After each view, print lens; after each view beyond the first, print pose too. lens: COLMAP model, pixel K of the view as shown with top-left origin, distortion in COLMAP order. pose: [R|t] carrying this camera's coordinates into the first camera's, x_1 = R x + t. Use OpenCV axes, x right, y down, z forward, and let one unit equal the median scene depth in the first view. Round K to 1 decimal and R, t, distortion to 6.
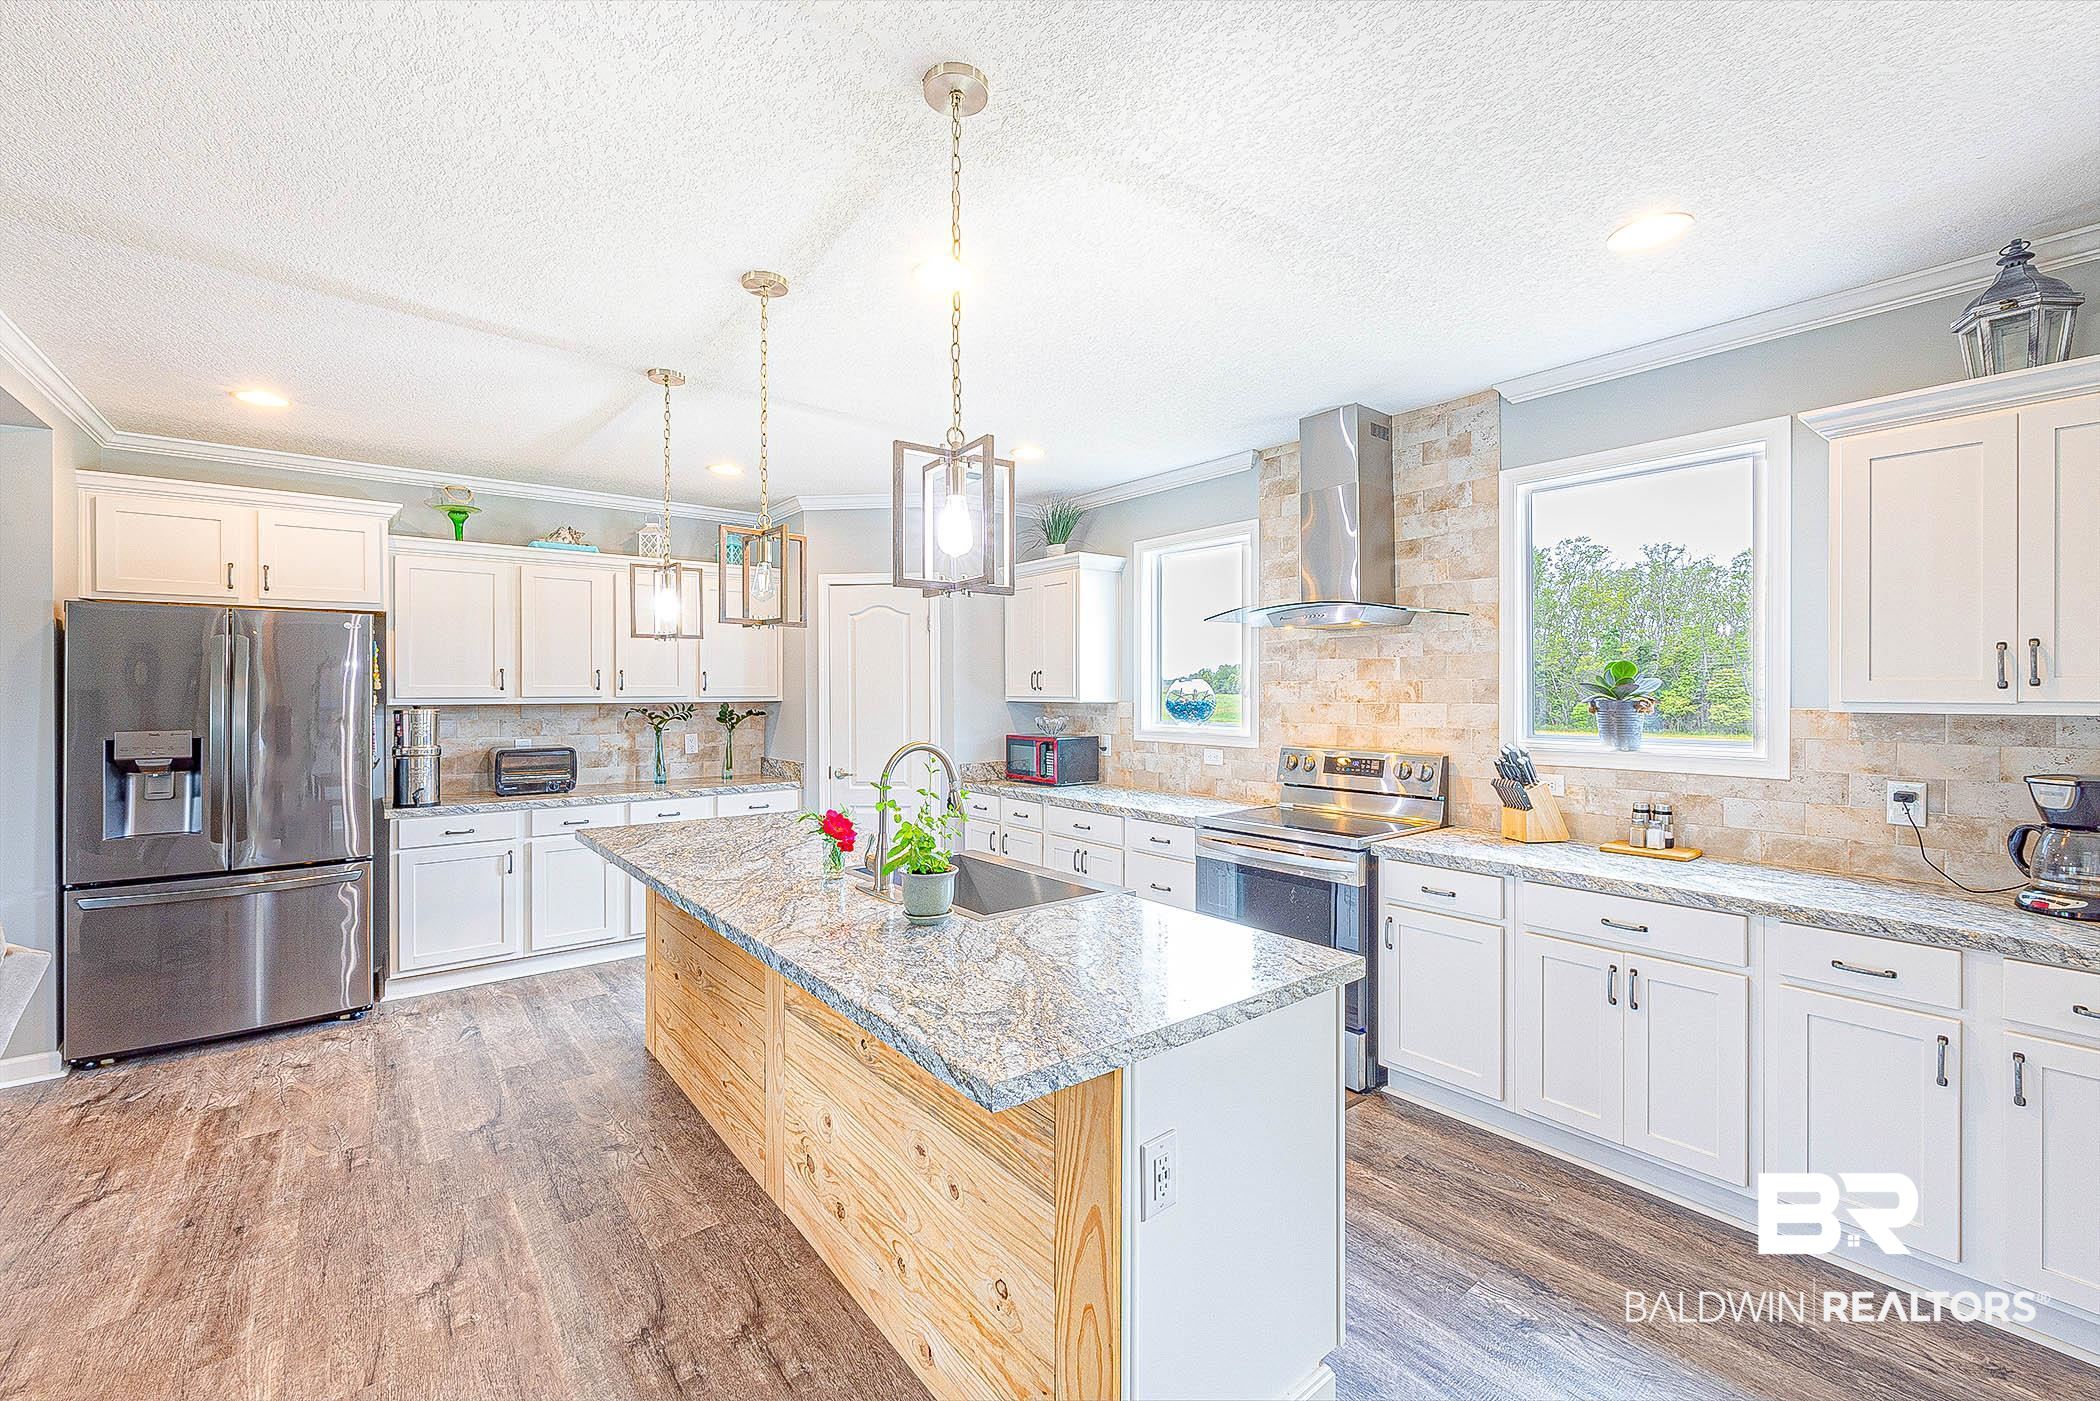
lens RADIAL K [[872.1, 0, 1038.5], [0, 872.1, 698.4], [0, 0, 1]] dist [0.004452, 0.001196]
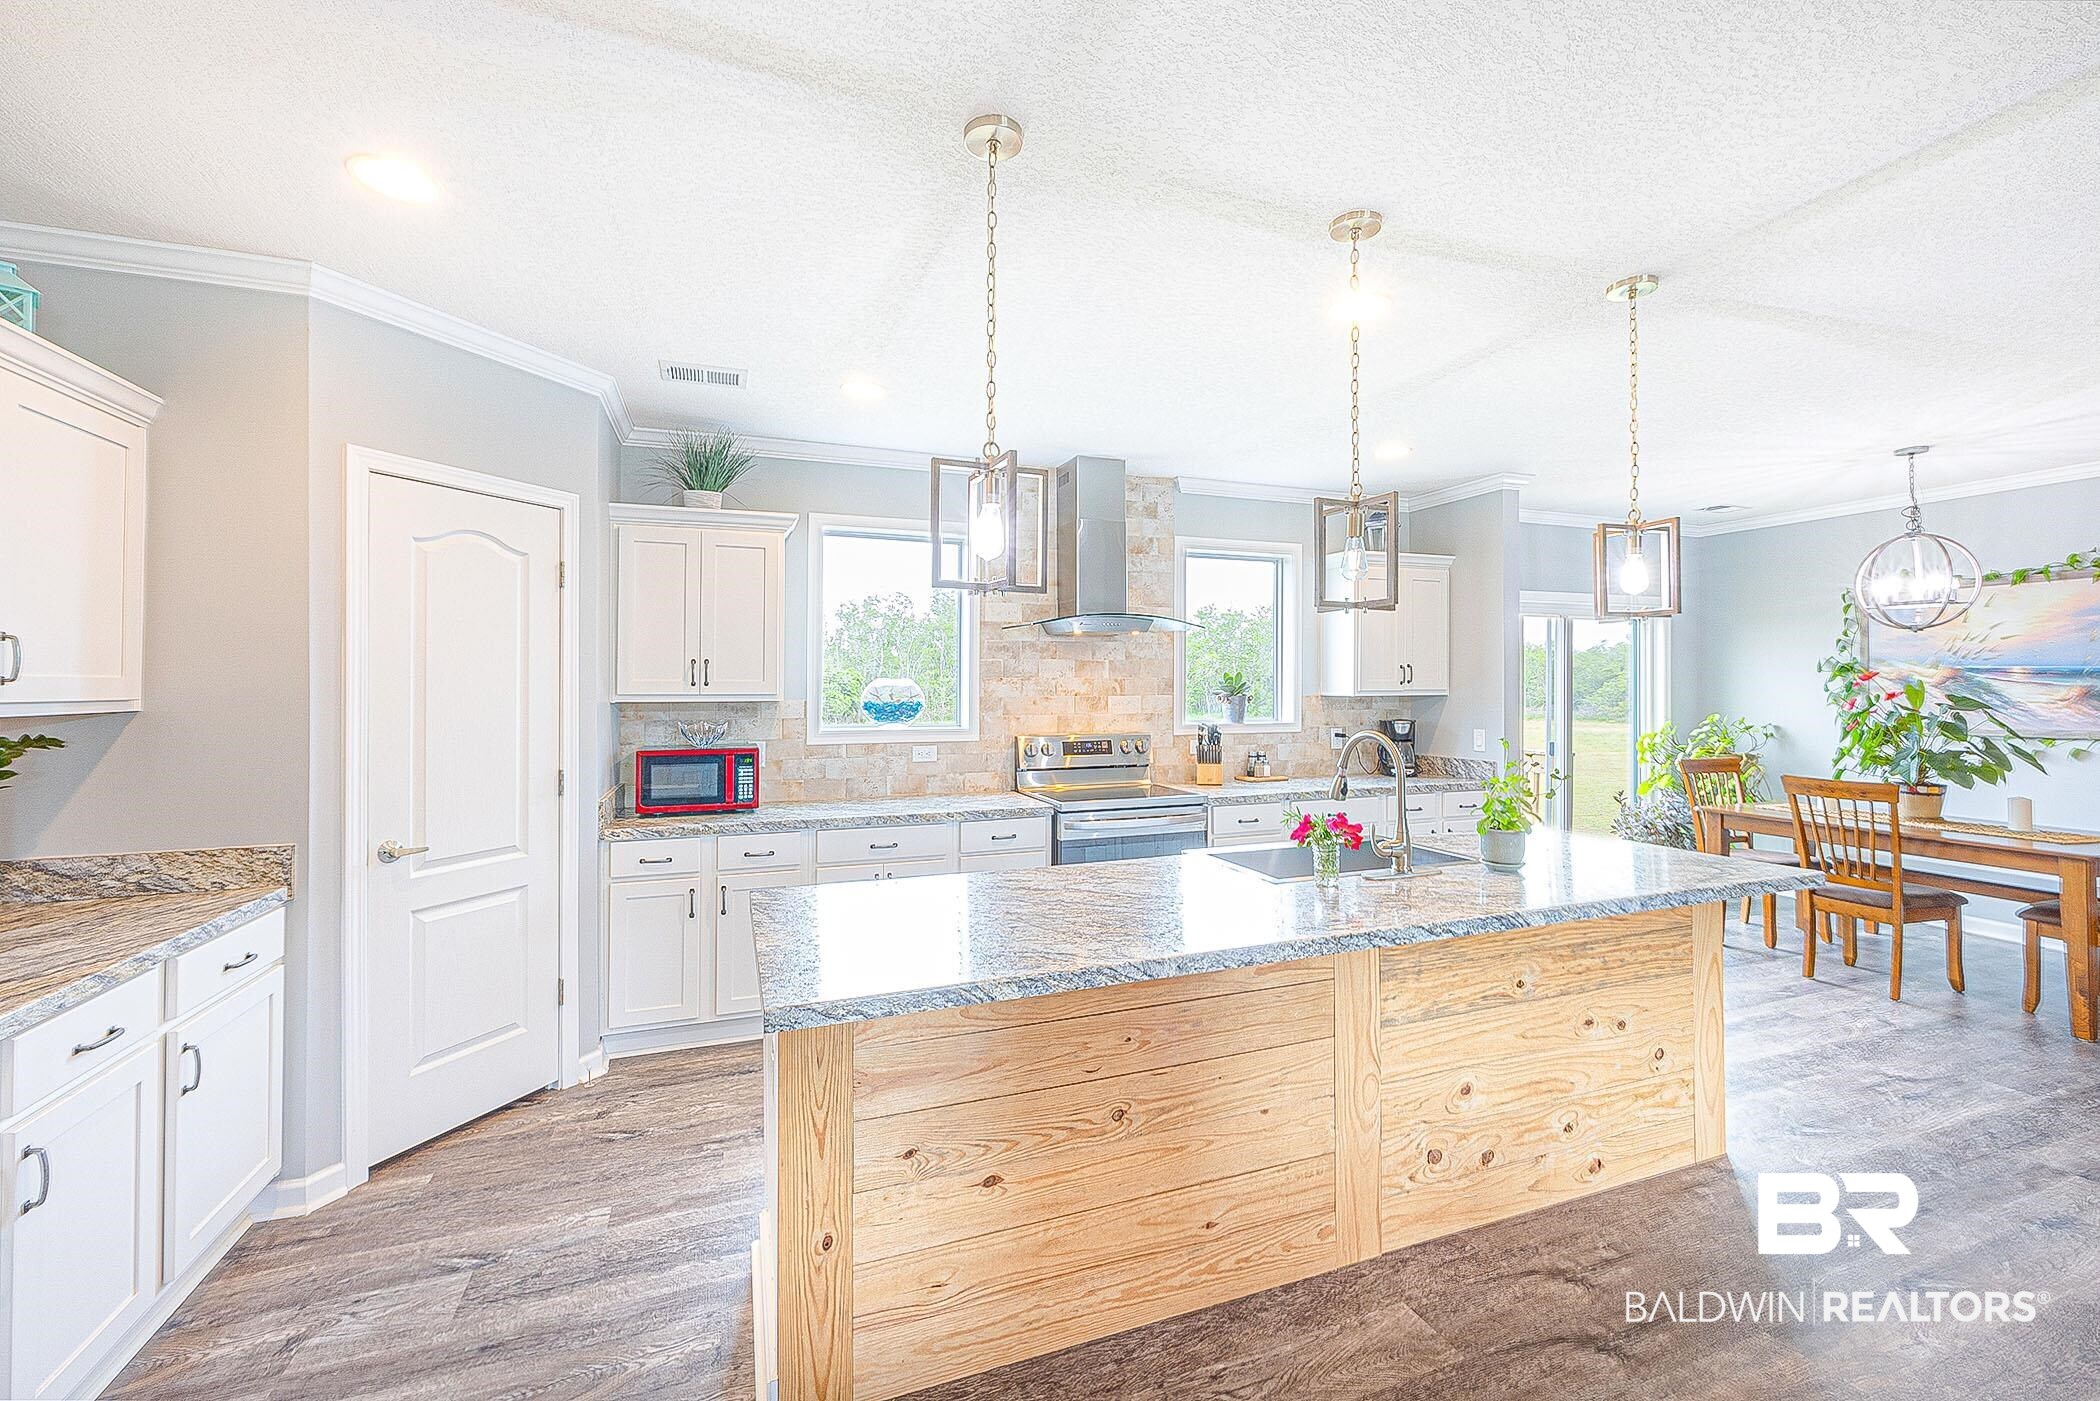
lens RADIAL K [[872.1, 0, 1056.1], [0, 872.1, 676.3], [0, 0, 1]] dist [0.004452, 0.001196]
pose [[0.297237, 0.011090, 0.954739, -0.786829], [0.010304, 0.999837, -0.014822, -0.004462], [-0.954748, 0.014243, 0.297074, 0.644870]]
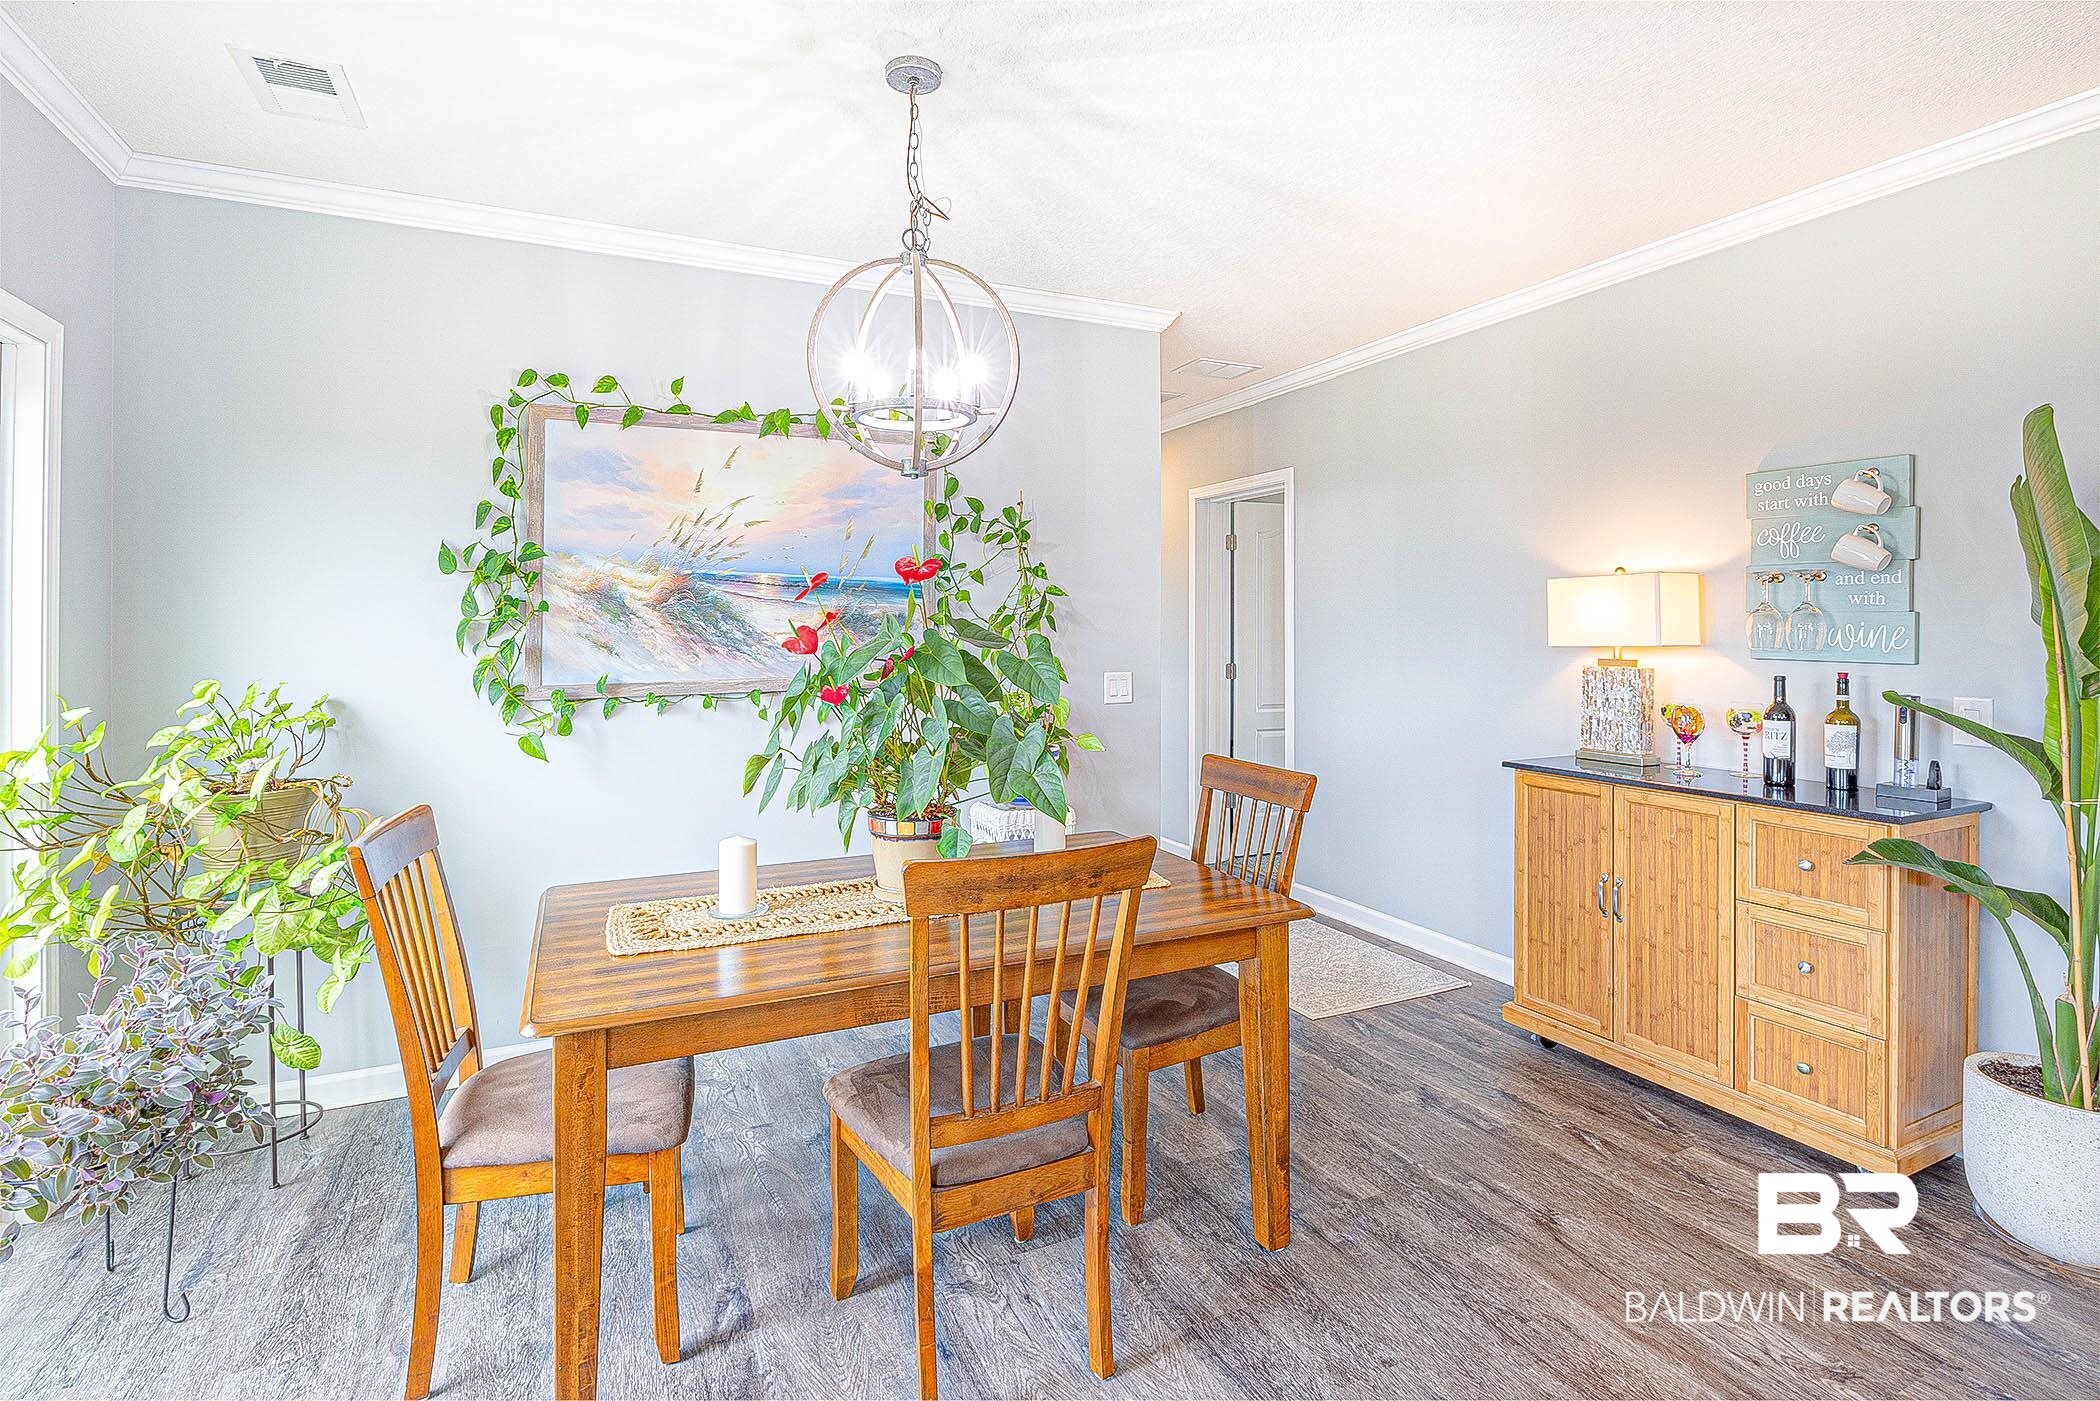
lens RADIAL K [[1004.6, 0, 1041.1], [0, 1004.6, 633.3], [0, 0, 1]] dist [-0.000736, 0.000491]
pose [[-0.972745, 0.005540, 0.231809, 0.390007], [0.008689, 0.999883, 0.012565, 0.018874], [-0.231713, 0.014236, -0.972680, 0.482986]]
